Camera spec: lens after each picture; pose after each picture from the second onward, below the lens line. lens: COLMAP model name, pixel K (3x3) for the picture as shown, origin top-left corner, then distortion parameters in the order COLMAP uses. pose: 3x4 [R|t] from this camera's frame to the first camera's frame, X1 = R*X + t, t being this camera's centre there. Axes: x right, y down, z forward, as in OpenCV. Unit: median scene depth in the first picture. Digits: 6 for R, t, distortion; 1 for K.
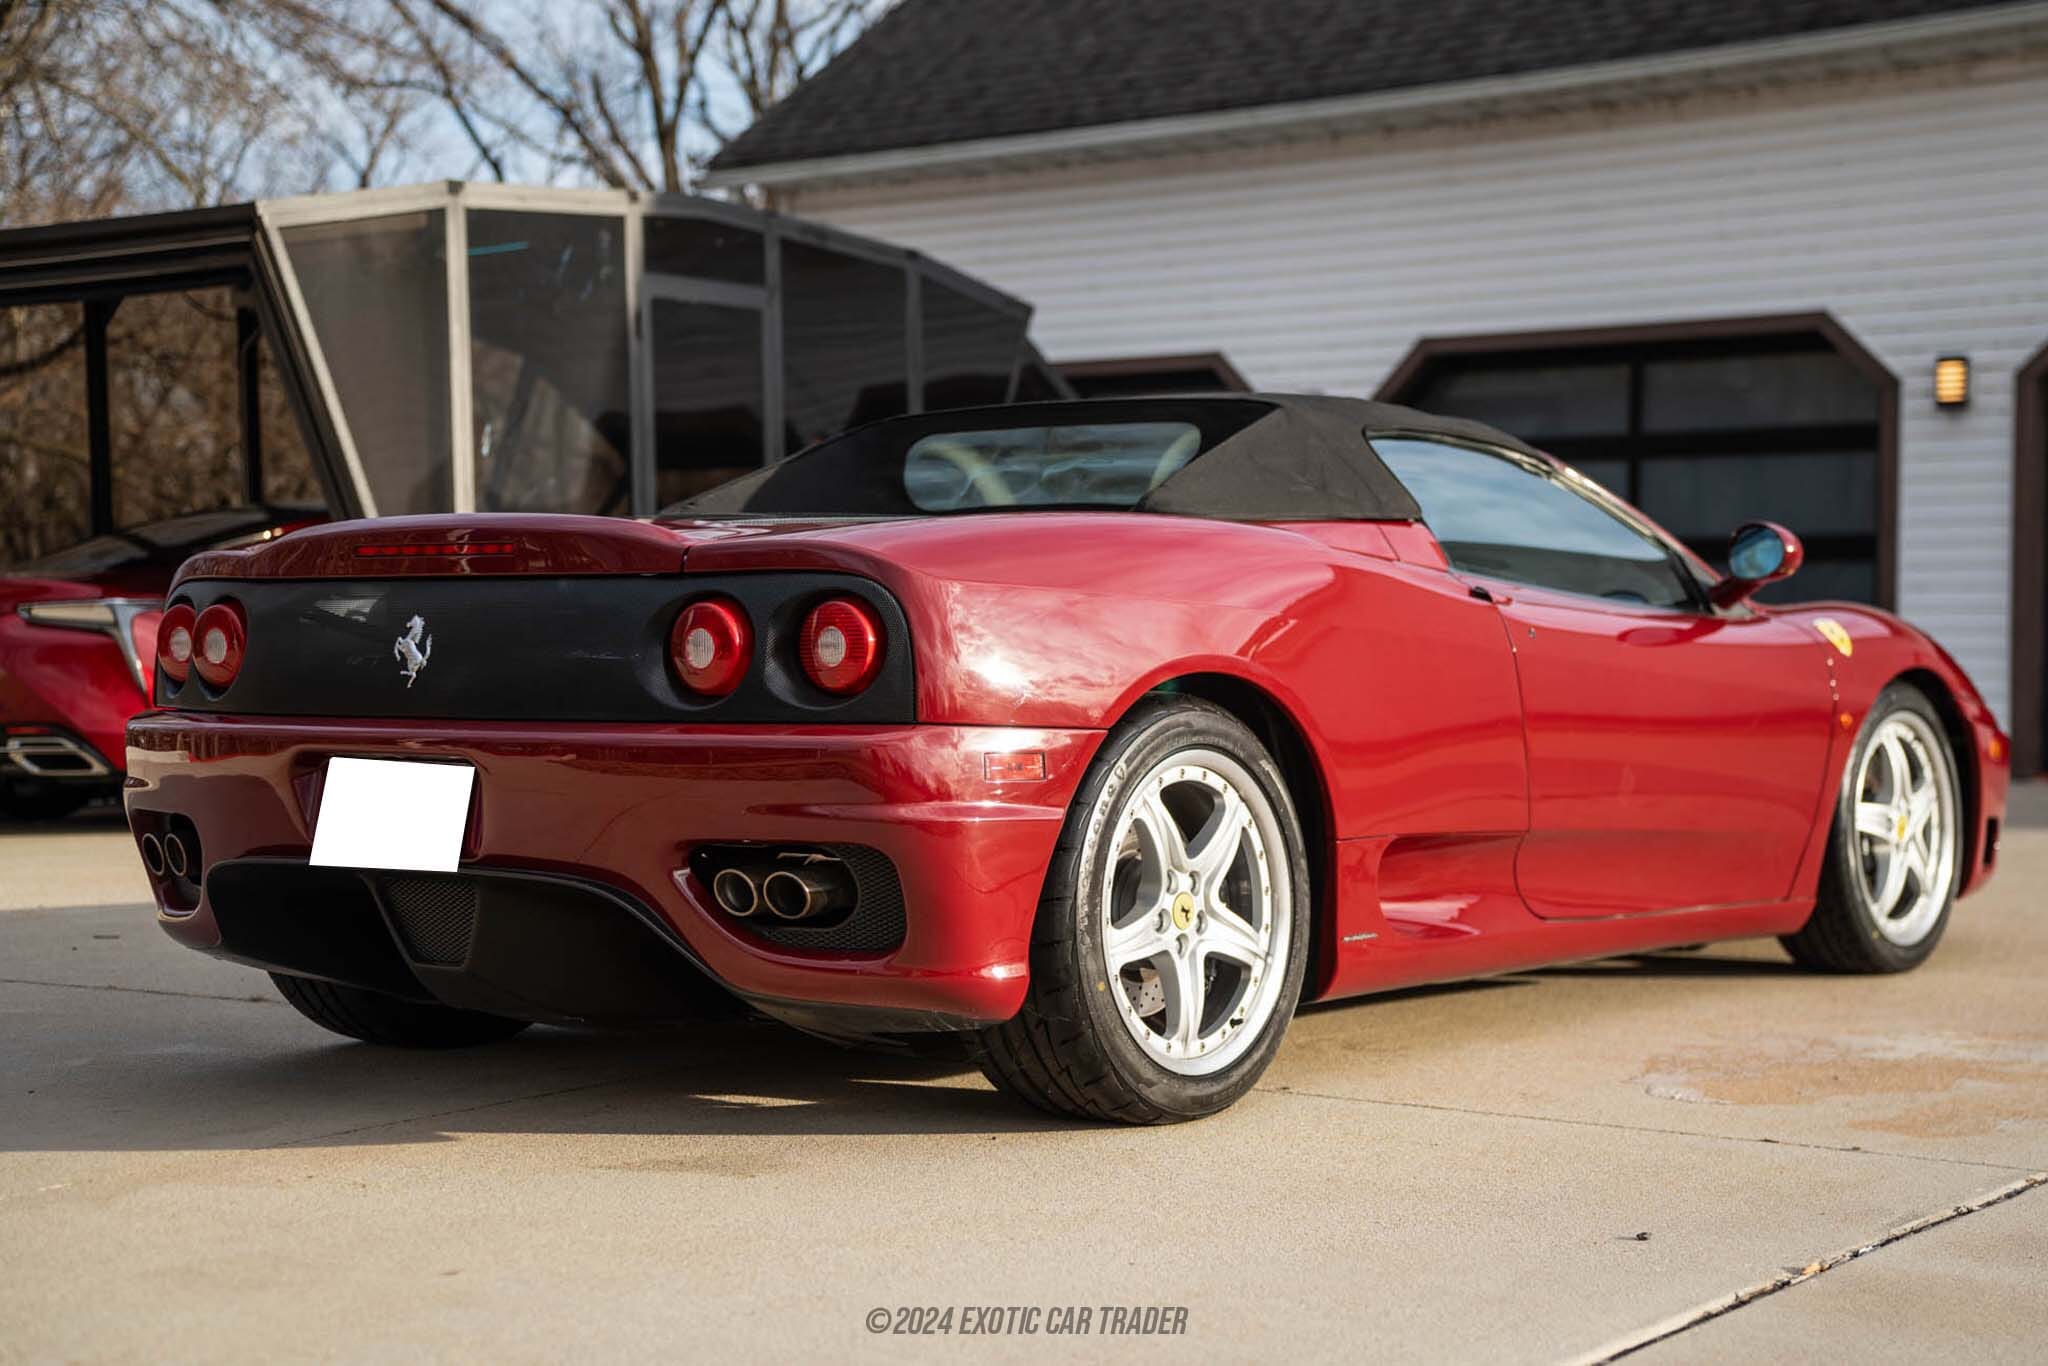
lens RADIAL K [[2960.3, 0, 1025.7], [0, 2960.3, 687.3], [0, 0, 1]] dist [0.058126, 0.000000]
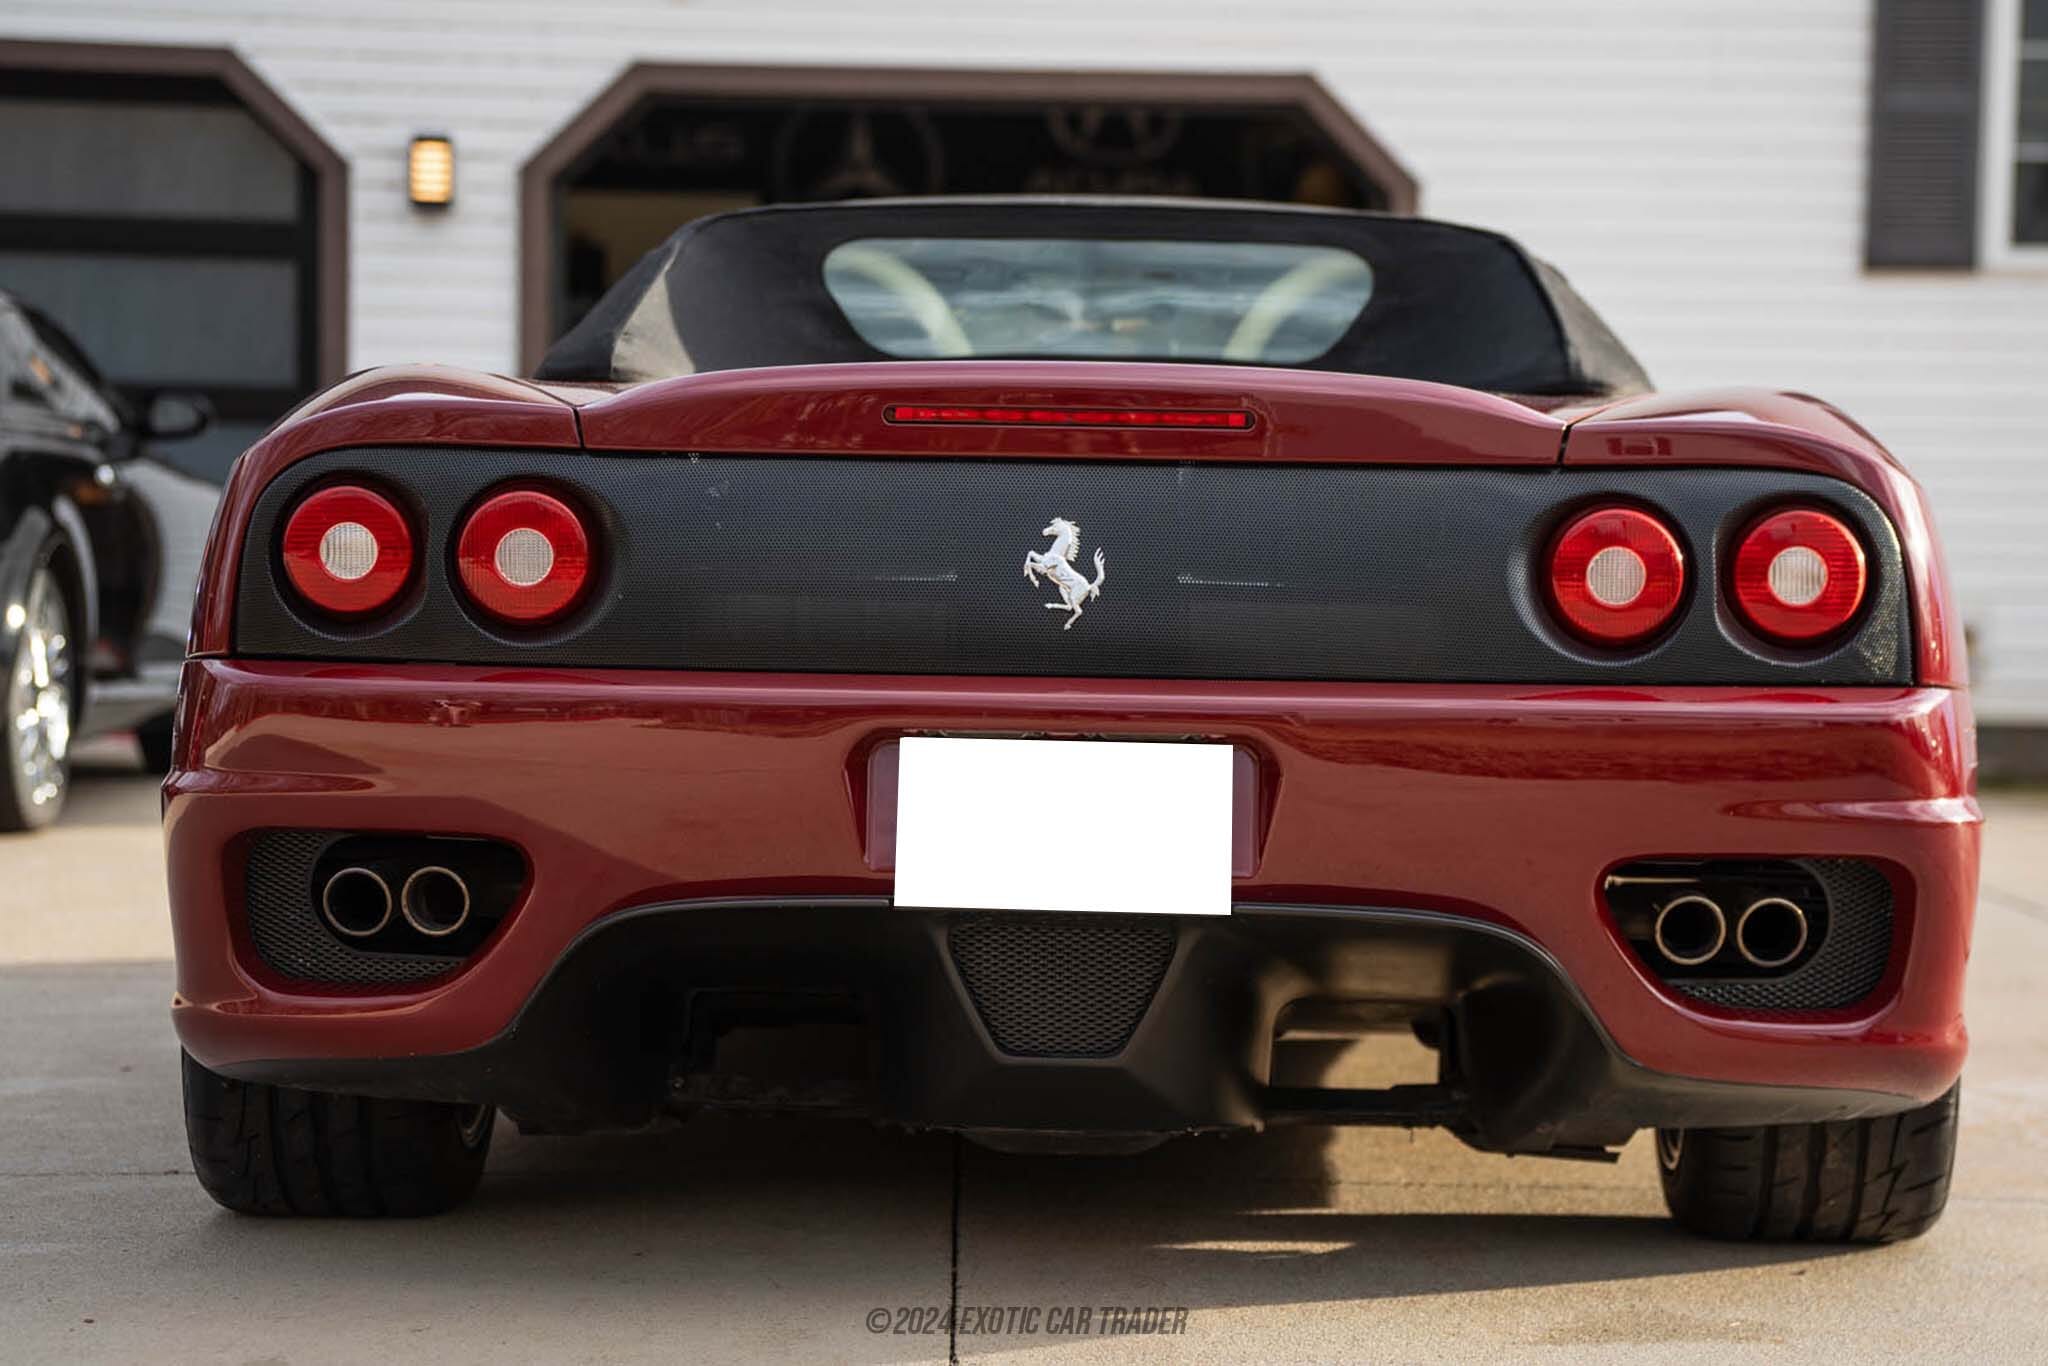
lens RADIAL K [[4415.5, 0, 1026.6], [0, 4415.5, 676.6], [0, 0, 1]] dist [0.649886, 0.000000]
pose [[0.820416, -0.004317, 0.571750, -0.740827], [-0.005478, 0.999866, 0.015410, -0.004121], [-0.571740, -0.015775, 0.820283, 0.205351]]
